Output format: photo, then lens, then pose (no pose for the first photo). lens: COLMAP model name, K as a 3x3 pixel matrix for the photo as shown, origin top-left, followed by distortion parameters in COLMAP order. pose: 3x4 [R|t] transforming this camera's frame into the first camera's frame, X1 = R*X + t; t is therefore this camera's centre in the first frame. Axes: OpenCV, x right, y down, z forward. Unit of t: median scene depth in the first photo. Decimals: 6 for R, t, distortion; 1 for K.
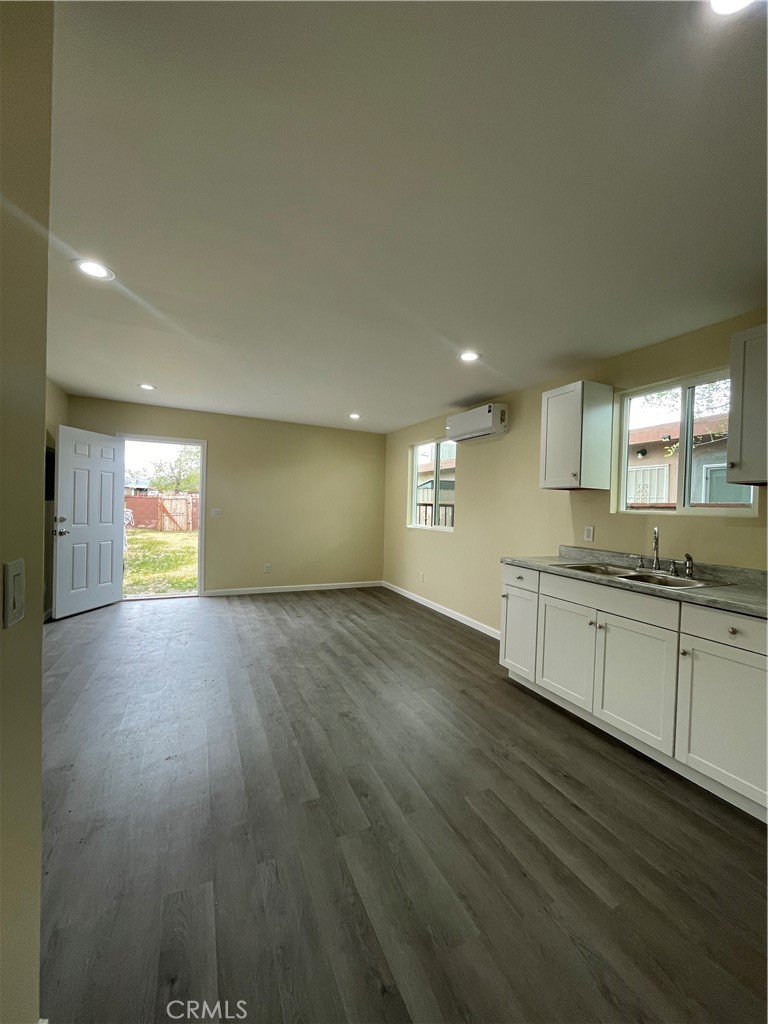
lens RADIAL K [[414.1, 0, 385.3], [0, 414.1, 512.3], [0, 0, 1]] dist [0.001053, 0.000244]
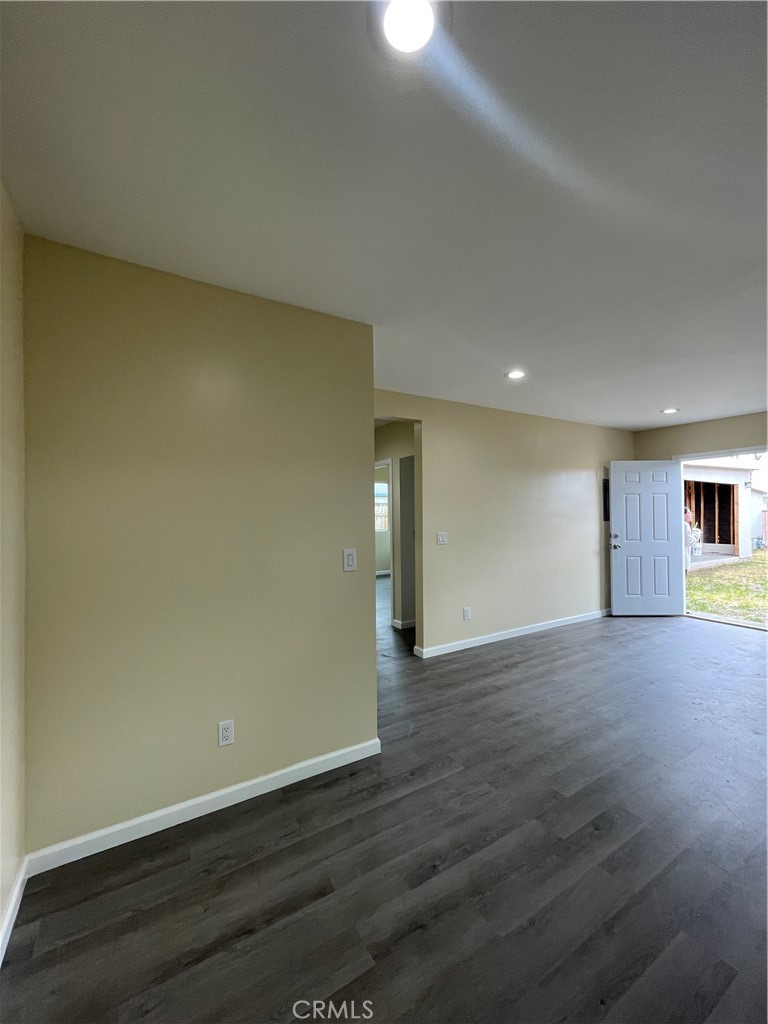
lens RADIAL K [[414.1, 0, 386.3], [0, 414.1, 511.6], [0, 0, 1]] dist [0.001053, 0.000244]
pose [[0.119283, -0.038665, -0.992107, 0.586071], [-0.004020, 0.999214, -0.039426, -0.006710], [0.992852, 0.008691, 0.119034, 0.264358]]
